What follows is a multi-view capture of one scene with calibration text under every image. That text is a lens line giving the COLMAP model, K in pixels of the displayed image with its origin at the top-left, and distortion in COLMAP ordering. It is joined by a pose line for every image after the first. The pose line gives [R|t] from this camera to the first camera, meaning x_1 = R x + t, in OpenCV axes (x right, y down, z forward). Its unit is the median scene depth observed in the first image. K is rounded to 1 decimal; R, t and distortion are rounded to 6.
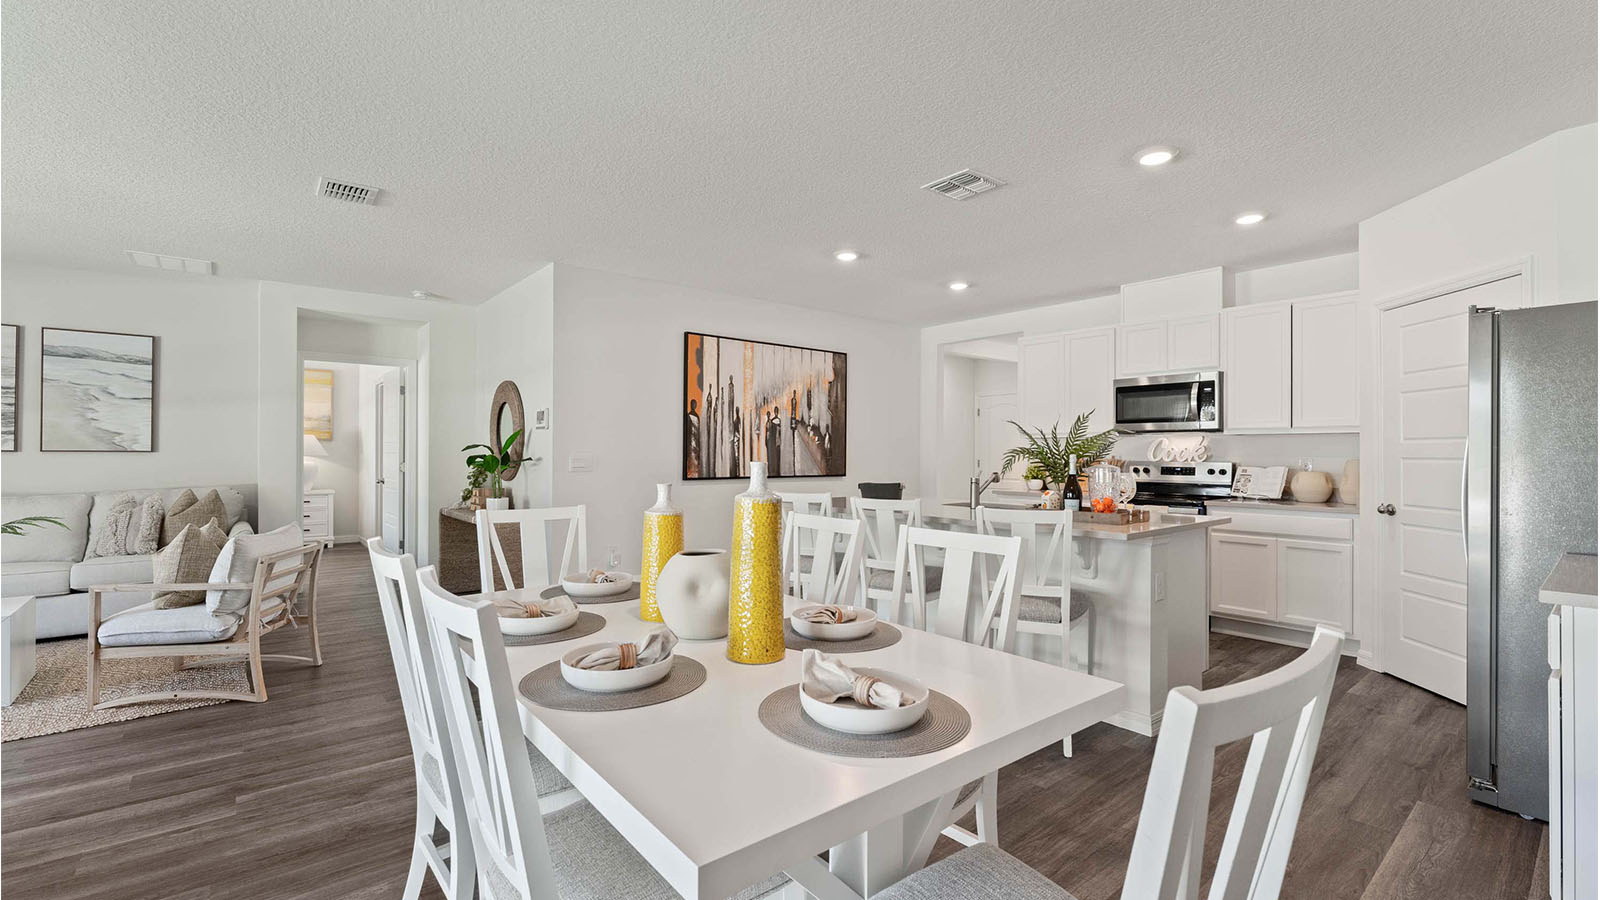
lens RADIAL K [[691.1, 0, 799.7], [0, 691.1, 450.0], [0, 0, 1]] dist [-0.000726, 0.000055]
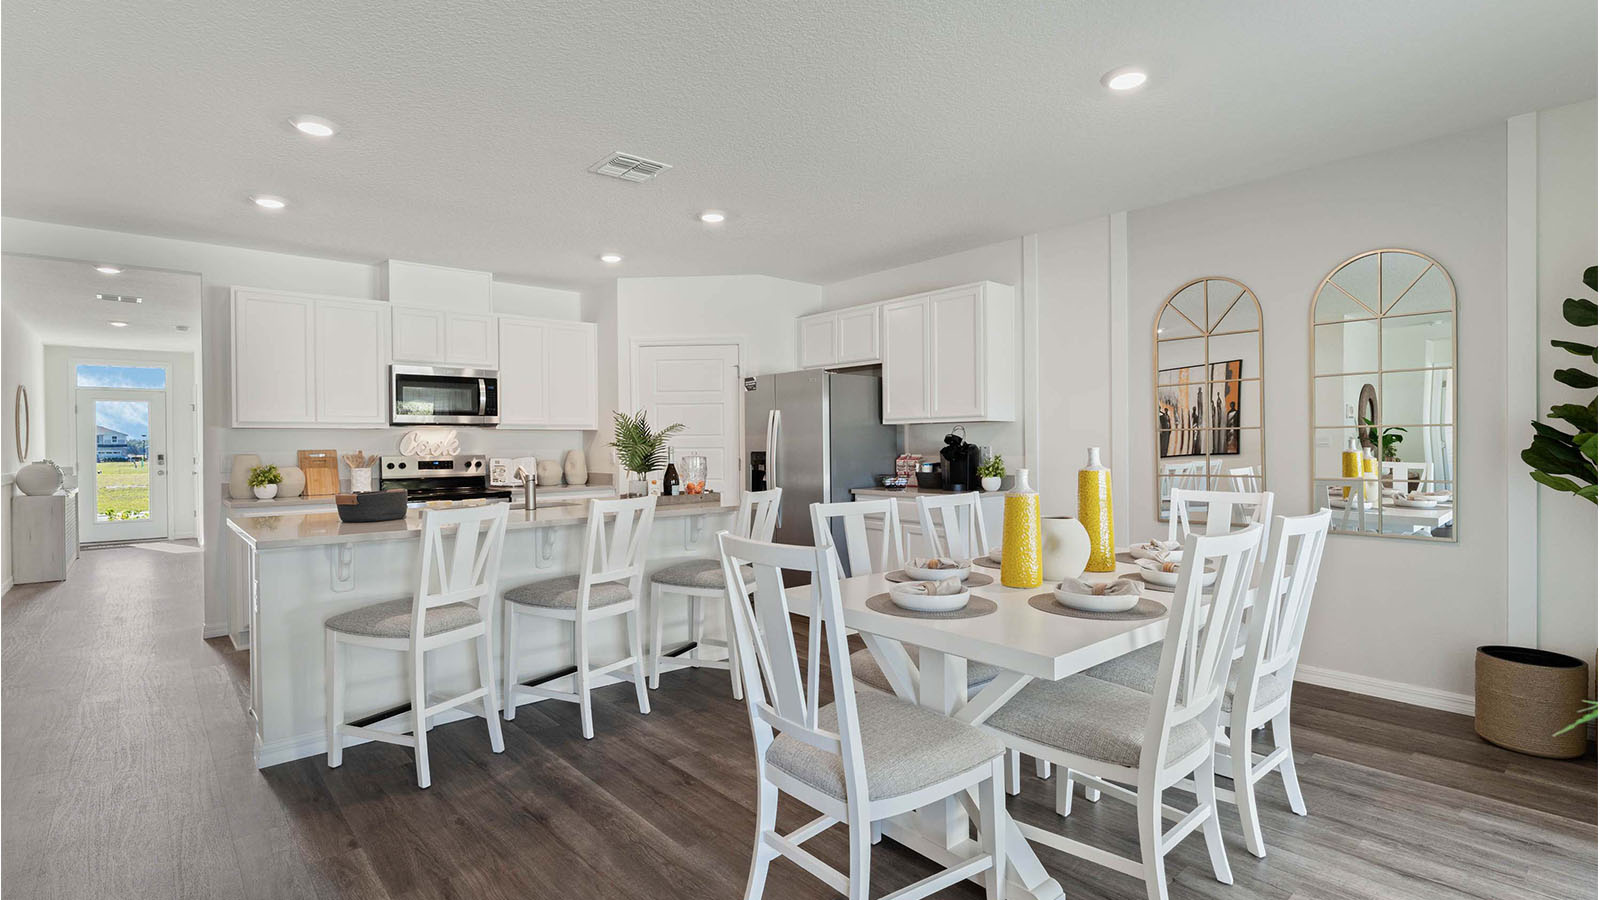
lens RADIAL K [[756.2, 0, 791.5], [0, 756.2, 450.8], [0, 0, 1]] dist [-0.000970, -0.000095]
pose [[-0.002182, -0.010606, 0.999941, -0.563627], [0.005489, 0.999929, 0.010618, 0.001702], [-0.999983, 0.005512, -0.002123, 0.528122]]
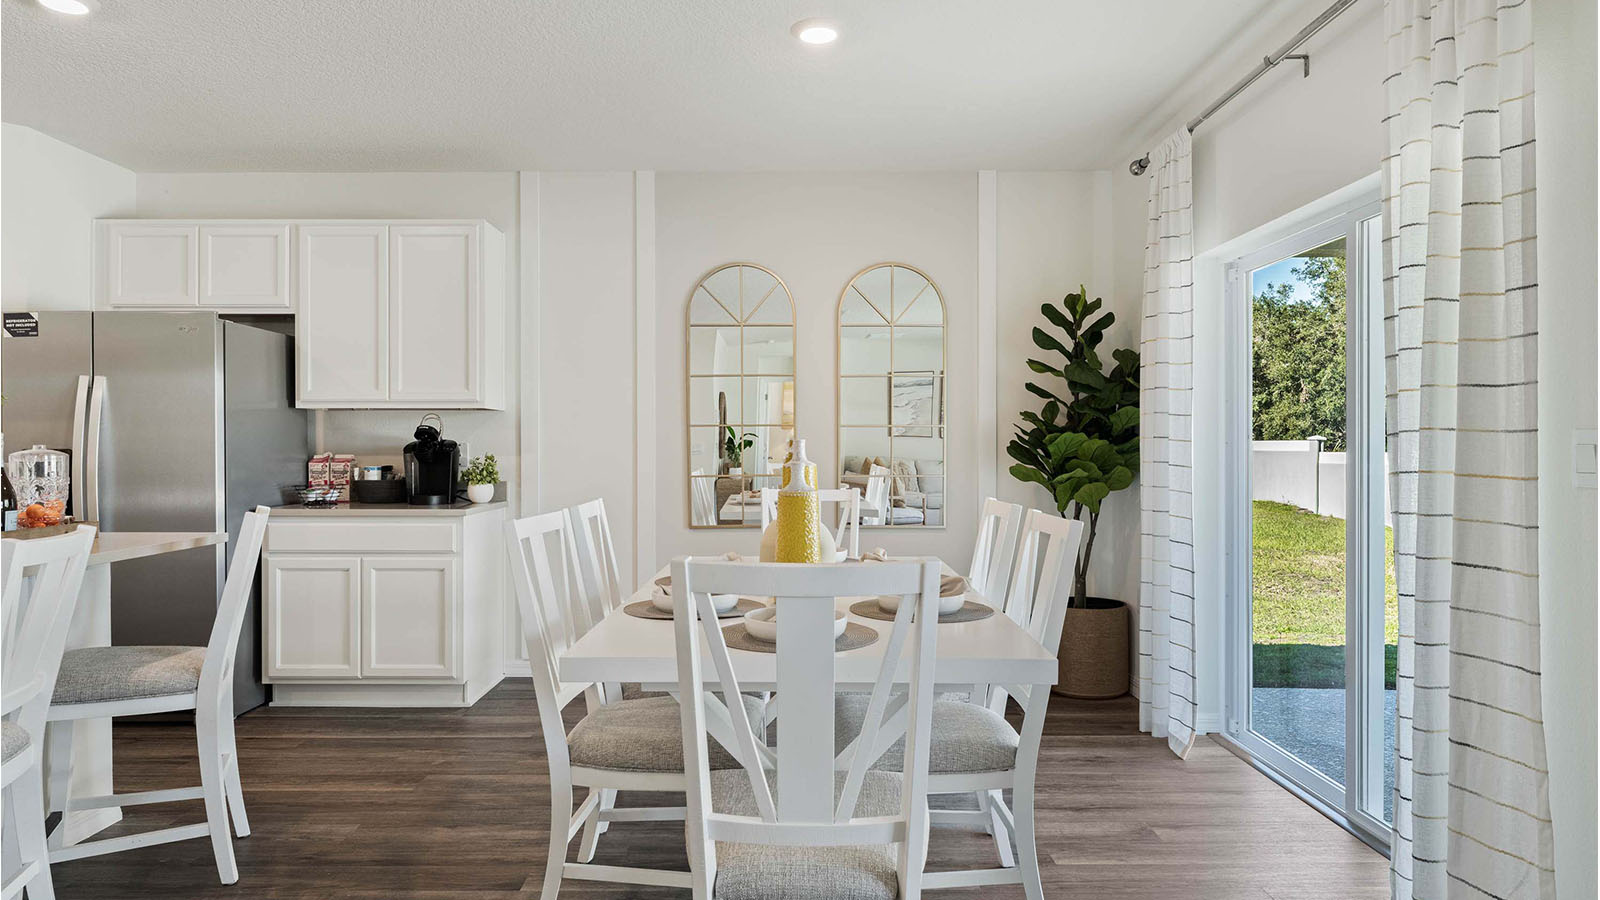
lens RADIAL K [[947.2, 0, 793.7], [0, 947.2, 448.4], [0, 0, 1]] dist [-0.005814, 0.001234]
pose [[-0.760501, -0.004375, 0.649322, -0.405030], [-0.004359, 0.999989, 0.001633, 0.010306], [-0.649322, -0.001589, -0.760512, 0.768255]]
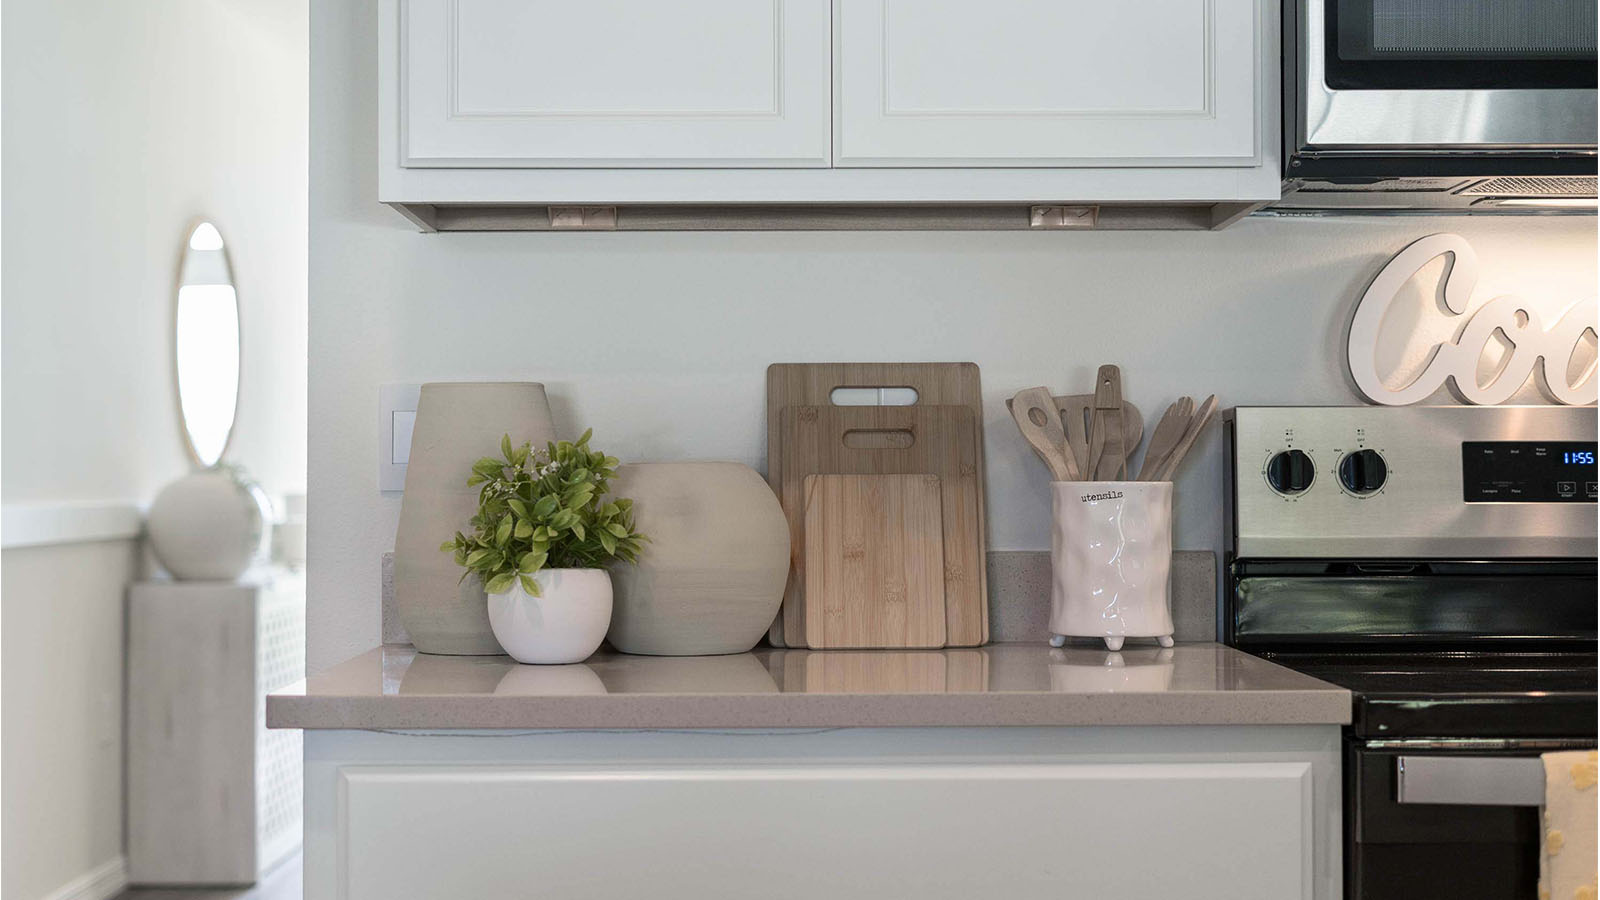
lens RADIAL K [[2418.9, 0, 798.0], [0, 2418.9, 442.8], [0, 0, 1]] dist [0.010325, 0.000000]
pose [[0.642302, 0.006466, 0.766424, 0.075567], [0.001683, 0.999950, -0.009847, 0.031207], [-0.766450, 0.007614, 0.642259, 0.858766]]
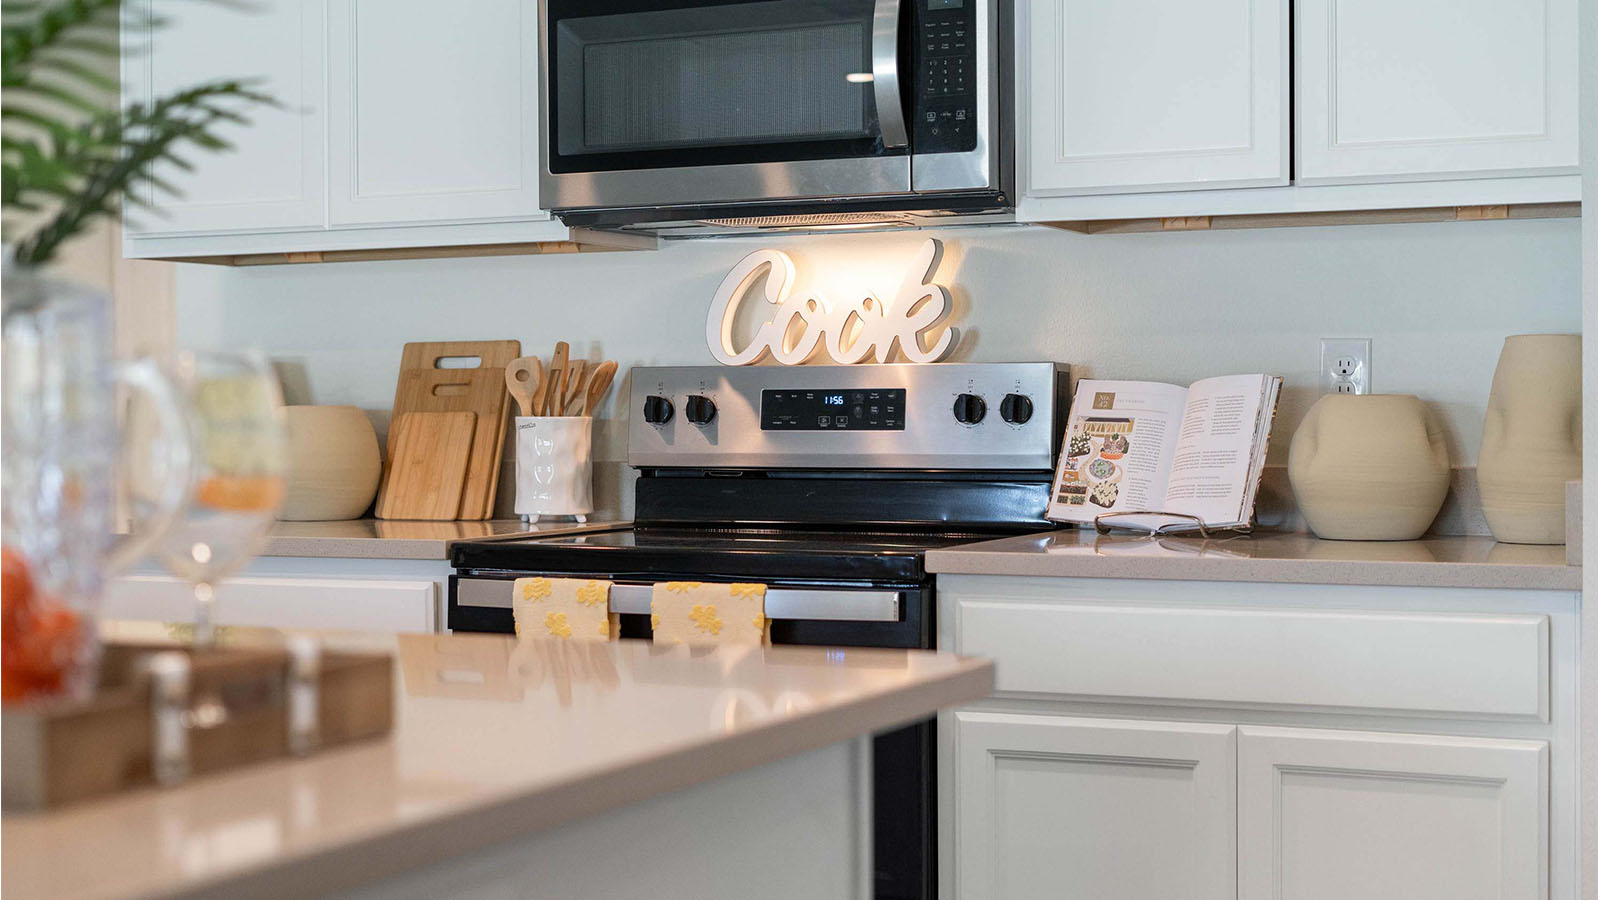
lens RADIAL K [[2418.9, 0, 800.9], [0, 2418.9, 448.7], [0, 0, 1]] dist [0.010325, 0.000000]
pose [[0.909470, -0.017178, 0.415414, 0.253142], [0.007732, 0.999672, 0.024411, 0.026122], [-0.415697, -0.018989, 0.909305, 0.368152]]
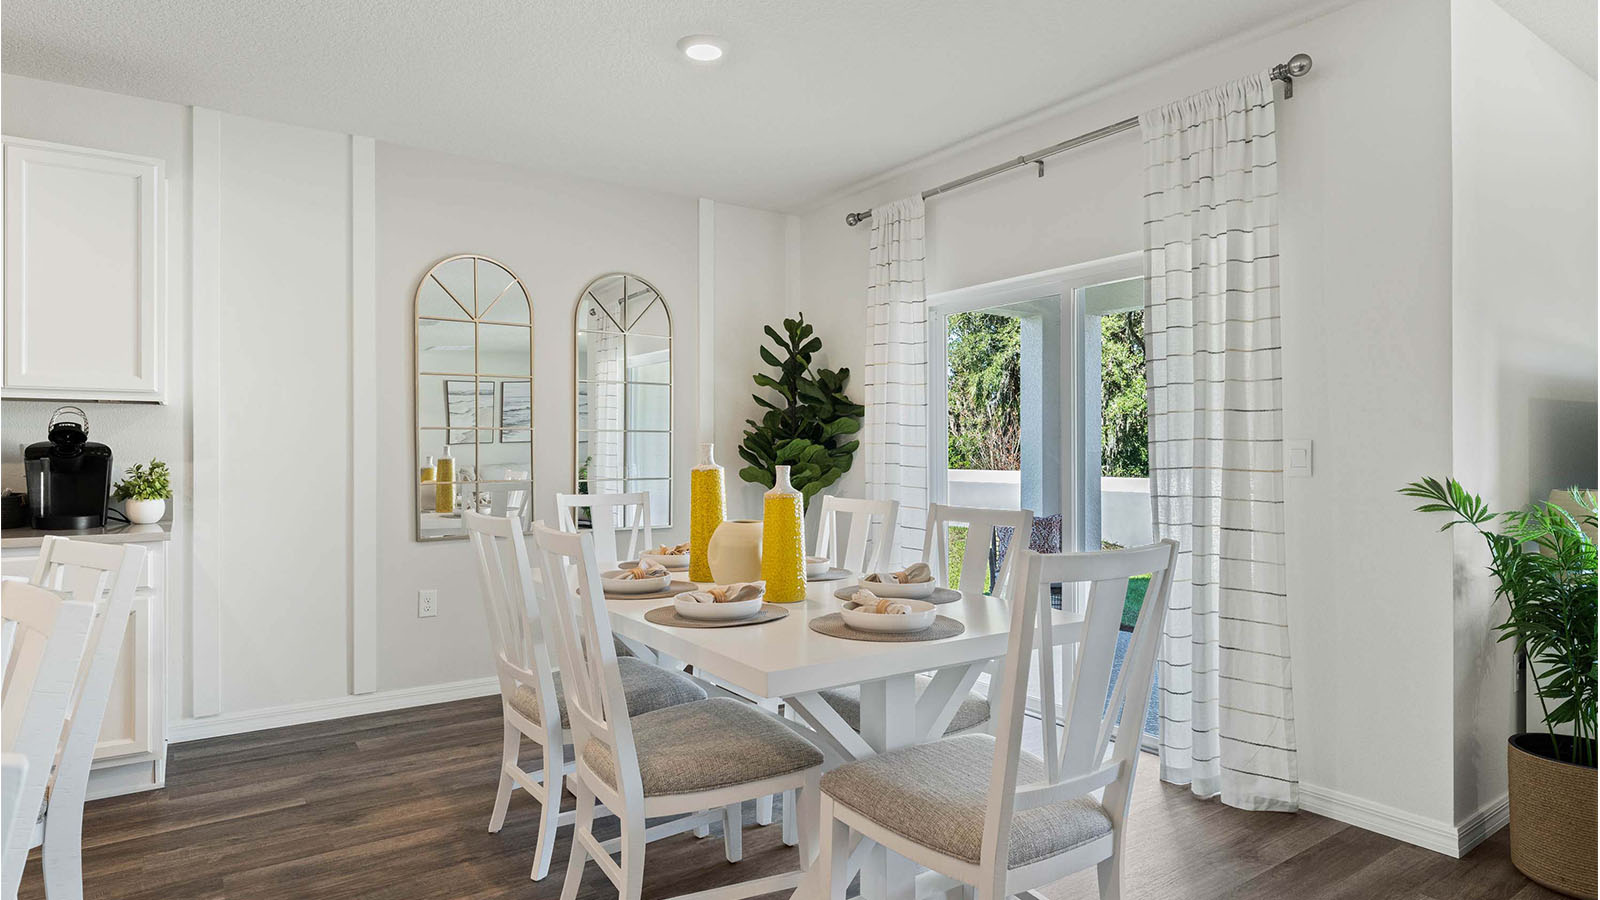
lens RADIAL K [[882.3, 0, 789.6], [0, 882.3, 448.3], [0, 0, 1]] dist [0.005373, -0.002059]
pose [[-0.993996, -0.002786, 0.109378, -0.130521], [-0.003273, 0.999986, -0.004272, 0.010699], [-0.109365, -0.004604, -0.993991, 0.876176]]
